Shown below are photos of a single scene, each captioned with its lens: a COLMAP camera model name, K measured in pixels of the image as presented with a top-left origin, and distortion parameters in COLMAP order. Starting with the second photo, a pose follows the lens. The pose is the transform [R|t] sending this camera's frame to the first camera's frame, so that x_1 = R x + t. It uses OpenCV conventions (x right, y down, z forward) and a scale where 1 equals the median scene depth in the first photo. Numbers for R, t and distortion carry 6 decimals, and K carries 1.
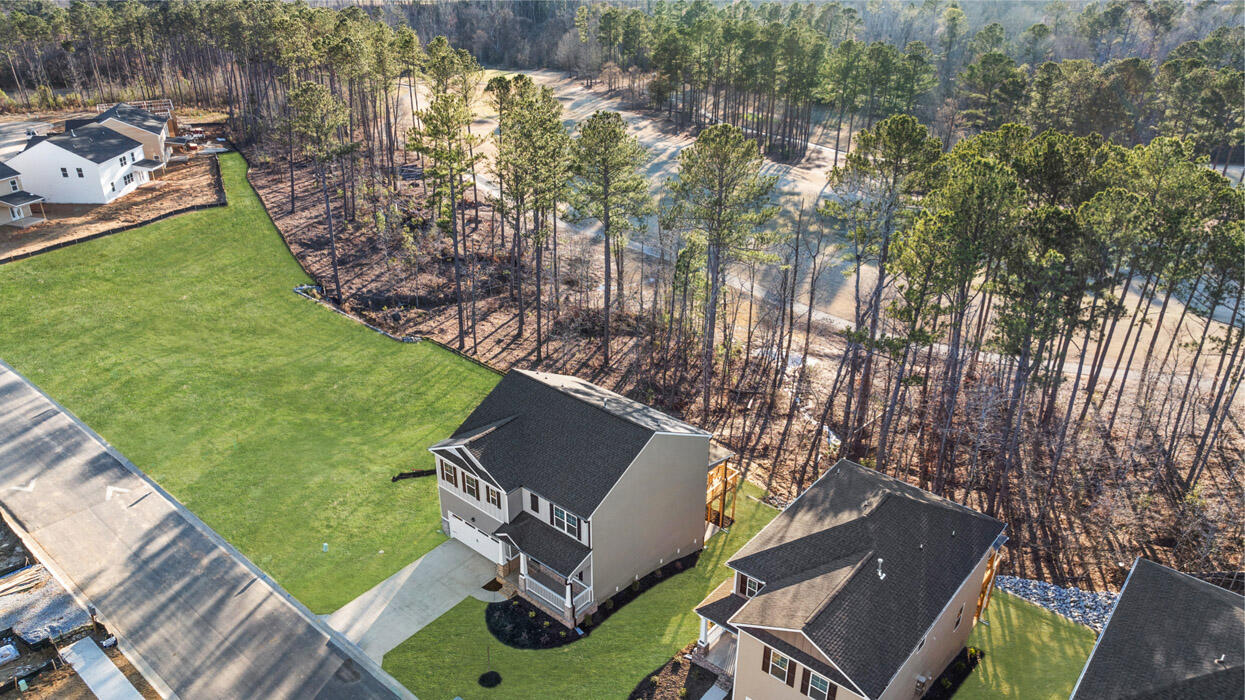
lens RADIAL K [[880.3, 0, 625.2], [0, 880.3, 342.6], [0, 0, 1]] dist [-0.022148, -0.003952]
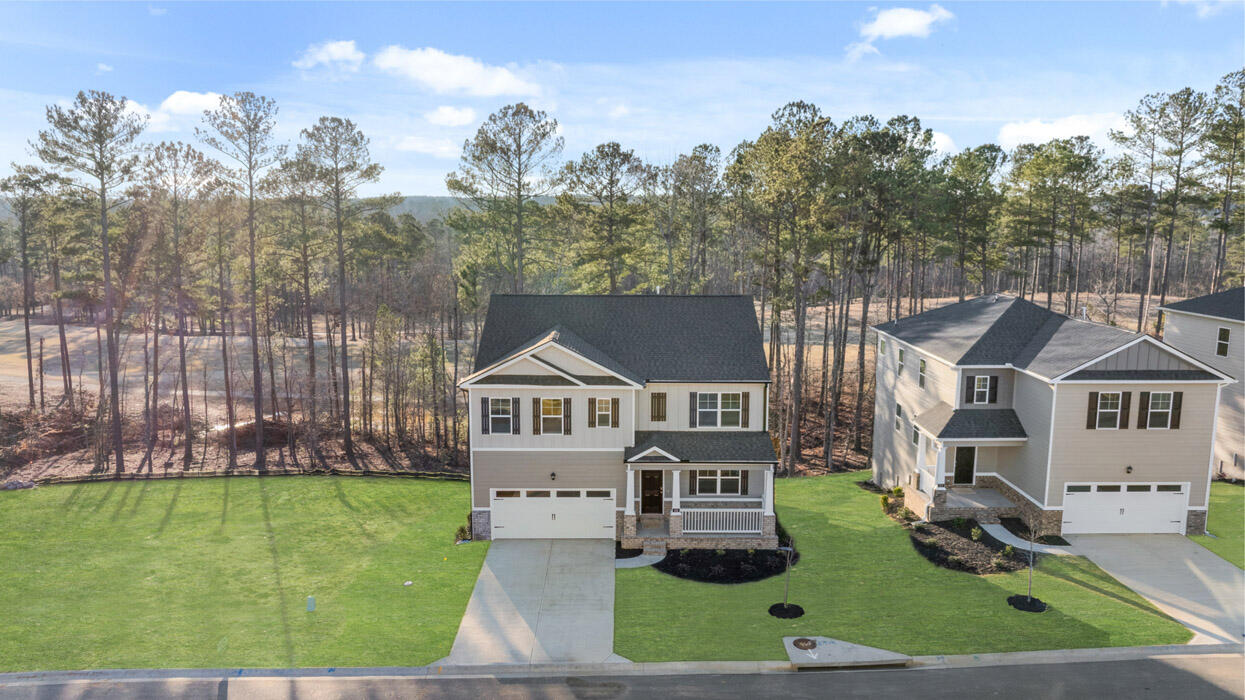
lens RADIAL K [[880.3, 0, 625.2], [0, 880.3, 342.6], [0, 0, 1]] dist [-0.022148, -0.003952]
pose [[0.756732, -0.095570, 0.646701, -0.593496], [0.275618, 0.943677, -0.183056, 0.264187], [-0.592782, 0.316767, 0.740451, 0.495482]]
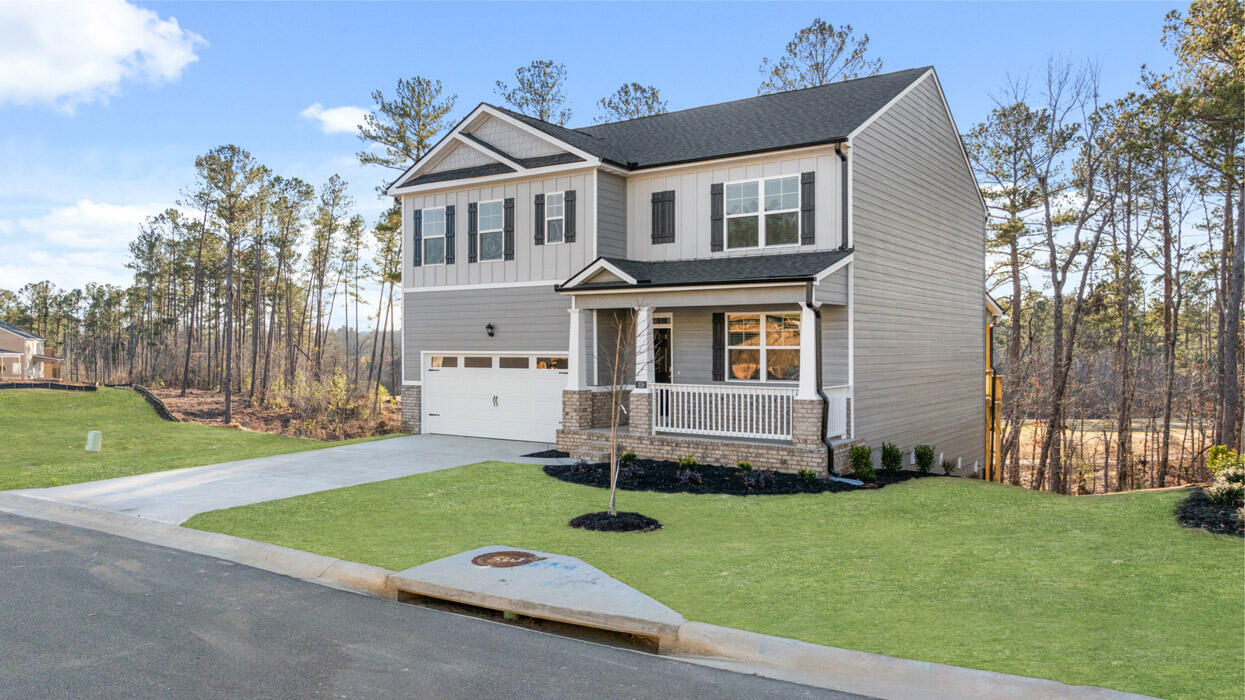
lens RADIAL K [[877.8, 0, 619.6], [0, 877.8, 348.3], [0, 0, 1]] dist [-0.025074, 0.001556]
pose [[0.995786, -0.004092, 0.091619, -0.164667], [0.042024, 0.908309, -0.416184, 0.412696], [-0.081516, 0.418281, 0.904653, 0.693224]]
